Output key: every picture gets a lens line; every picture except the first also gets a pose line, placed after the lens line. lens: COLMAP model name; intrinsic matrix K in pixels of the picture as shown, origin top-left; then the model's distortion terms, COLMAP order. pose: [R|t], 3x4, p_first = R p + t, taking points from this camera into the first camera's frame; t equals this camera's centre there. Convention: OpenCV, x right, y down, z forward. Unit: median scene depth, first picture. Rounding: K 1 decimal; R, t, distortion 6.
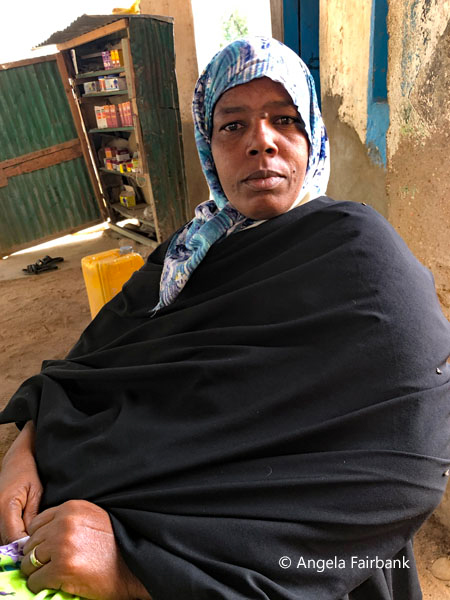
lens RADIAL K [[488.0, 0, 225.0], [0, 488.0, 300.0], [0, 0, 1]] dist [0.001772, 0.004869]
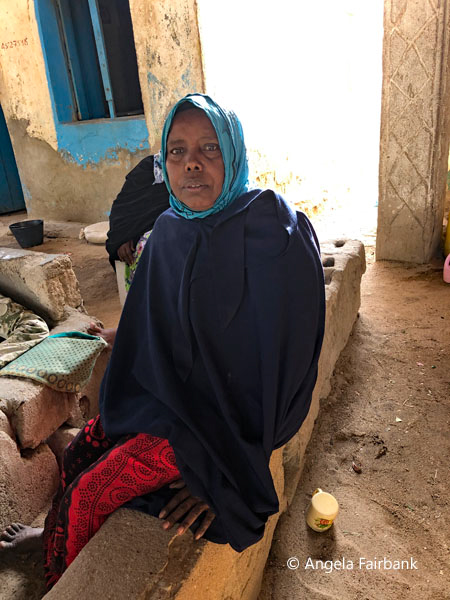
lens RADIAL K [[488.0, 0, 225.0], [0, 488.0, 299.9], [0, 0, 1]] dist [0.001772, 0.004869]
pose [[0.665832, -0.257205, 0.700366, -0.556809], [0.277331, 0.956763, 0.087708, 0.143641], [-0.692643, 0.135834, 0.708374, -0.396144]]
